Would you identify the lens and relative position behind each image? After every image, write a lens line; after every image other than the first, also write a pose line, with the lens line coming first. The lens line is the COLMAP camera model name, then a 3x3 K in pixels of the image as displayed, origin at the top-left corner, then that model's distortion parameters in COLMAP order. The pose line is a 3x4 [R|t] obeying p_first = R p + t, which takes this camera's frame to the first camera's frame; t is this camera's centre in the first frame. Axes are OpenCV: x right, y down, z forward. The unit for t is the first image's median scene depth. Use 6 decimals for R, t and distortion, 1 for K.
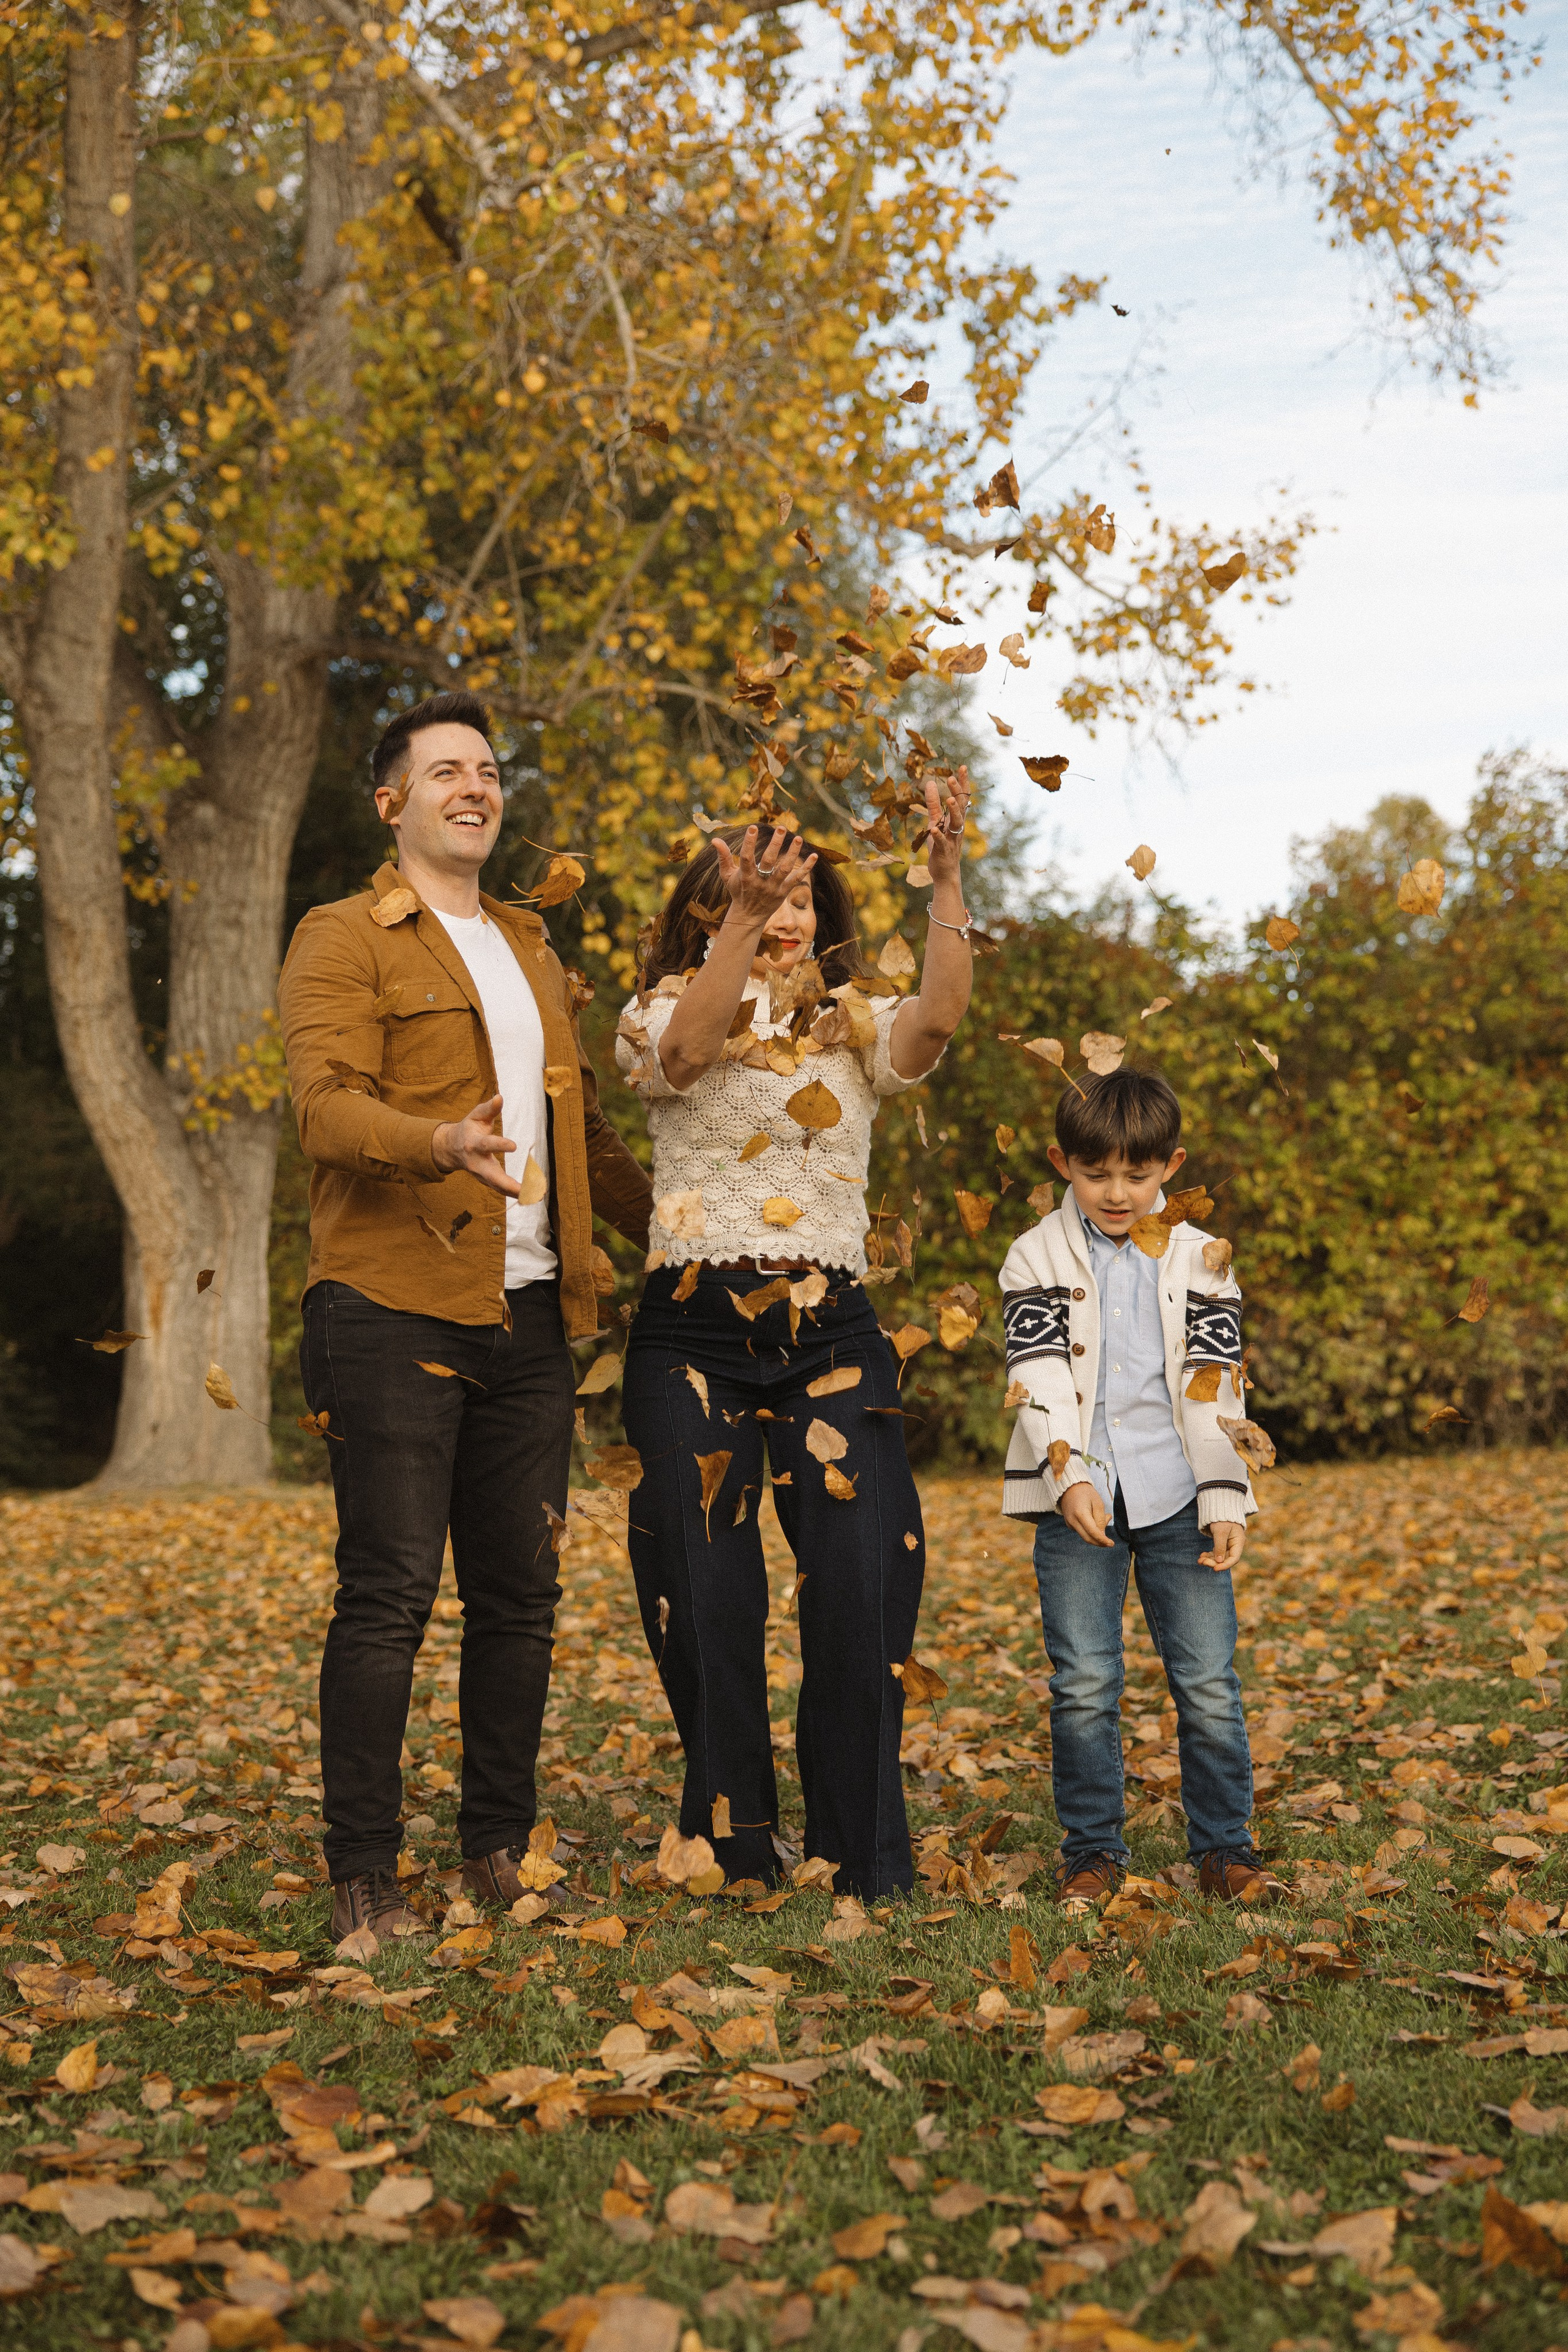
lens RADIAL K [[3593.3, 0, 732.7], [0, 3593.3, 1162.1], [0, 0, 1]] dist [0.054731, 0.000000]
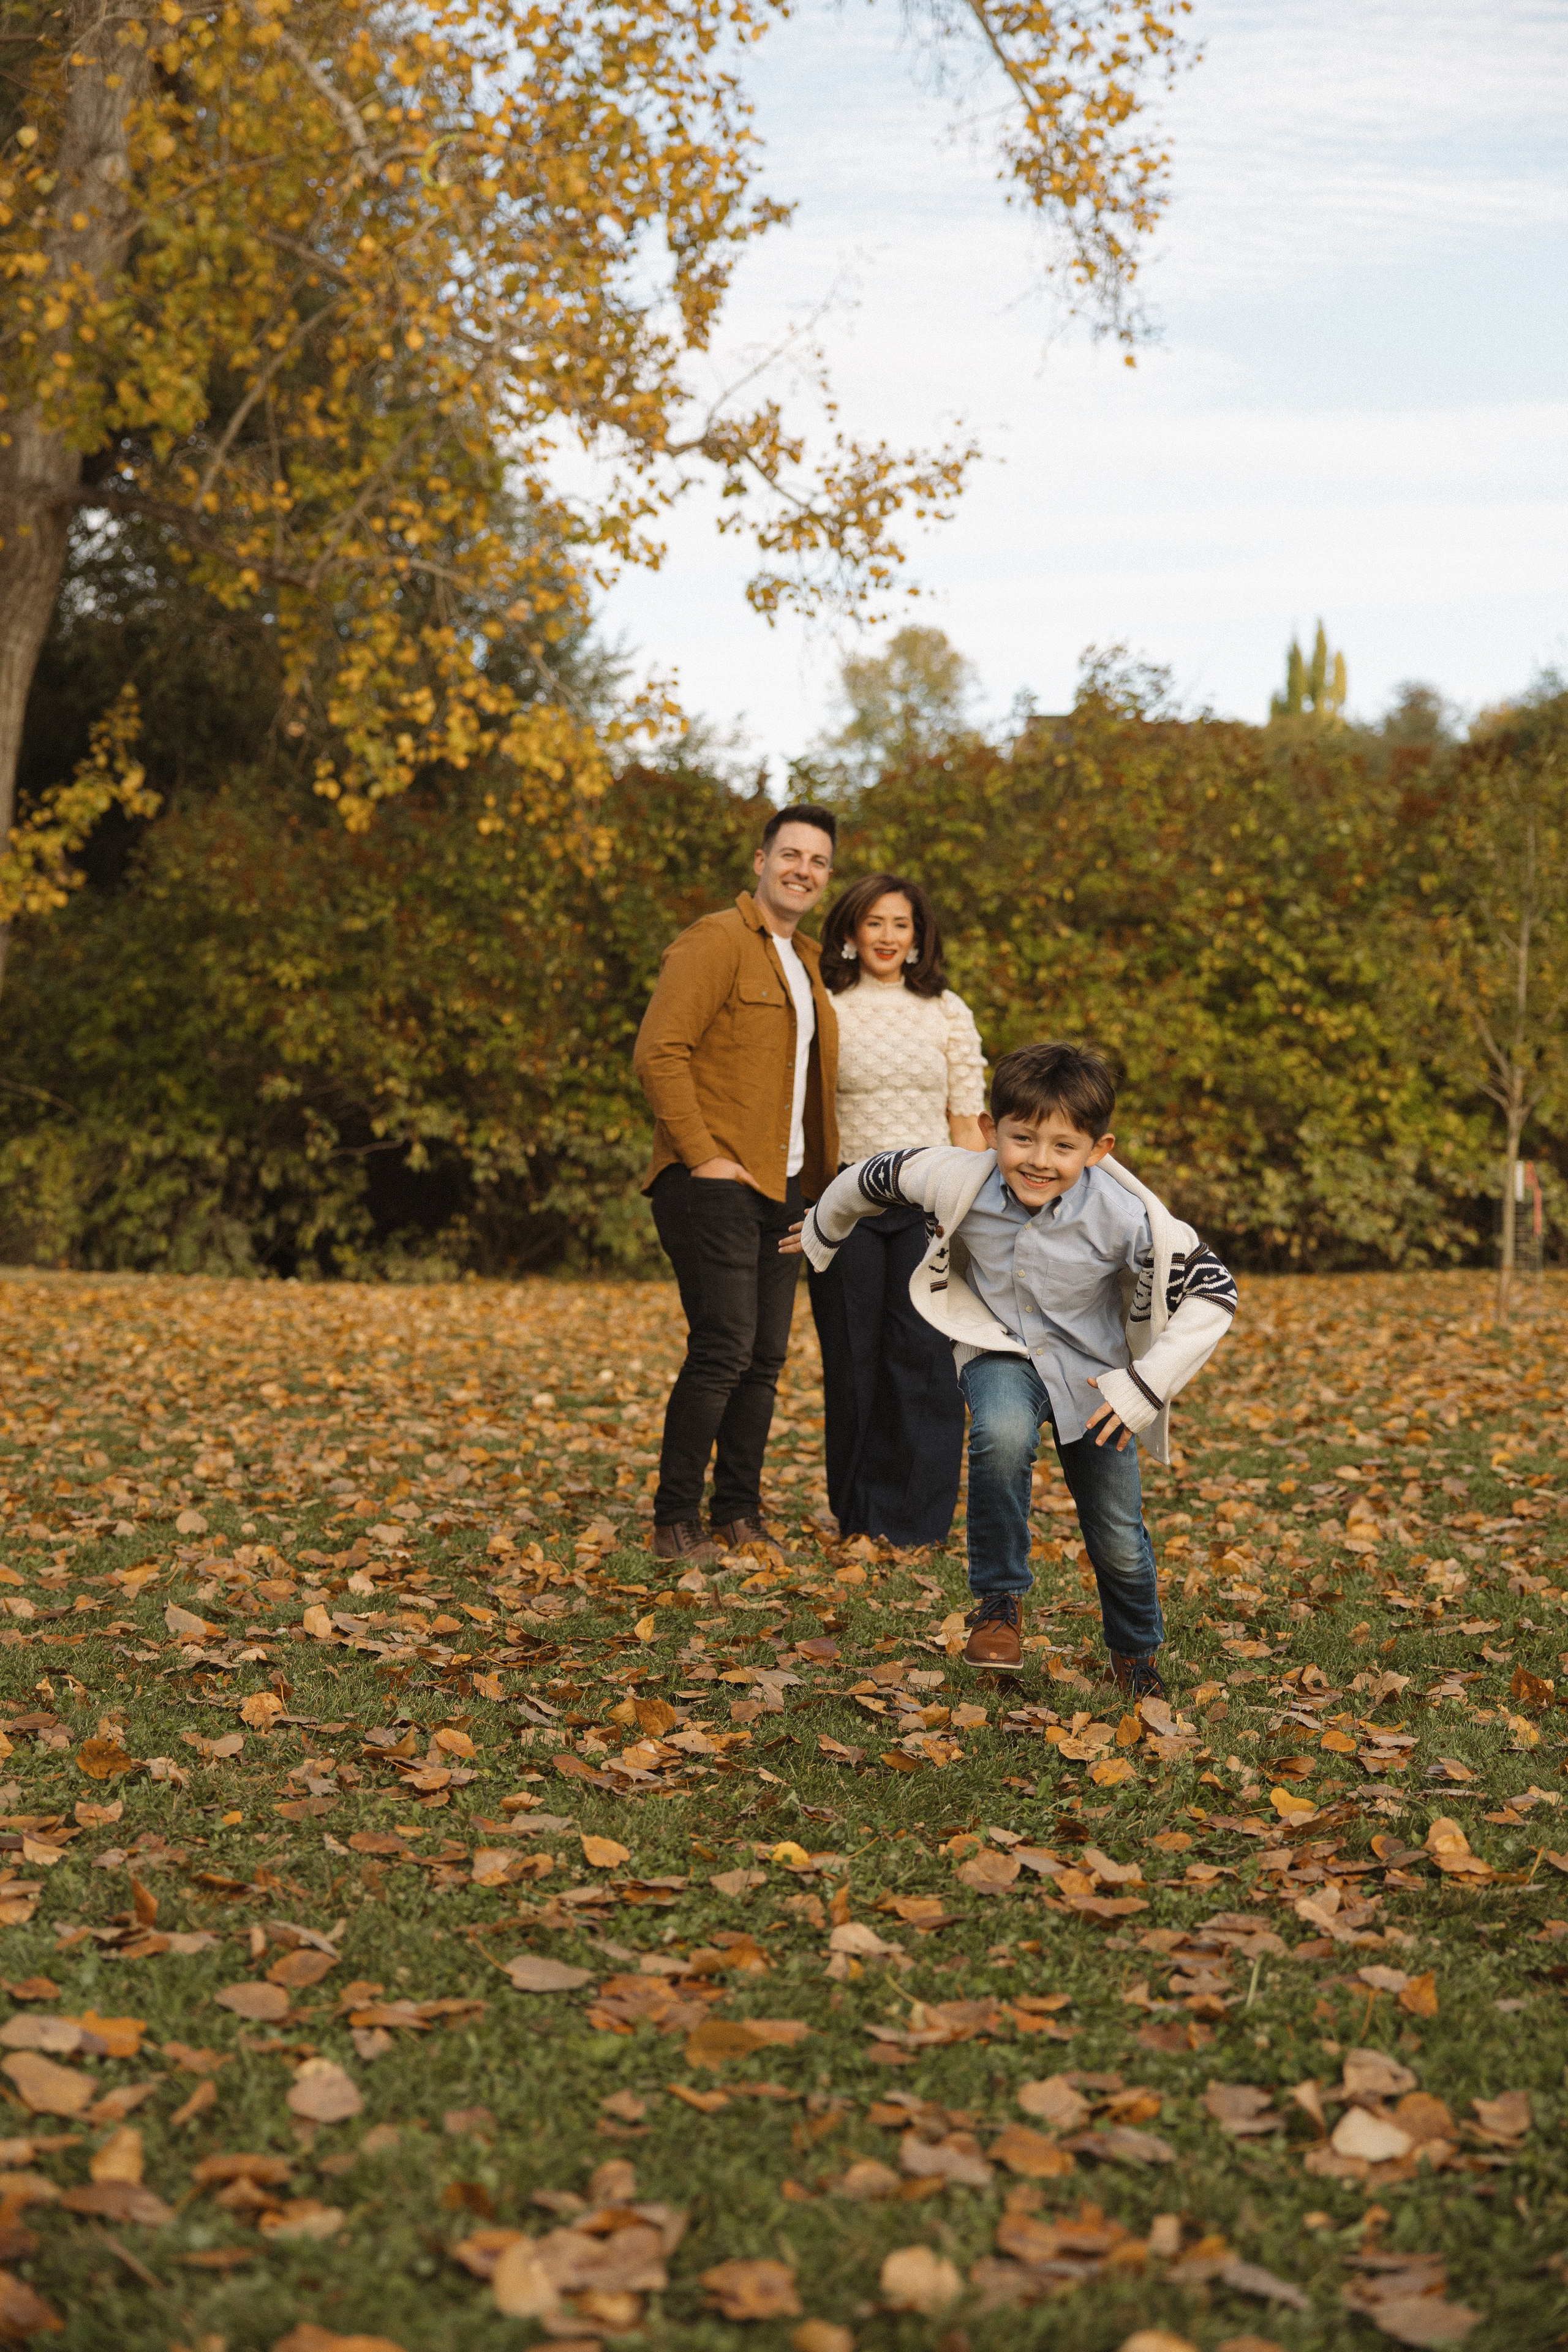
lens RADIAL K [[3593.3, 0, 767.8], [0, 3593.3, 1194.7], [0, 0, 1]] dist [0.054731, 0.000000]
pose [[0.987477, 0.040225, 0.152547, -0.065896], [-0.050016, 0.996890, 0.060903, -0.010375], [-0.149623, -0.067770, 0.986418, -0.115131]]
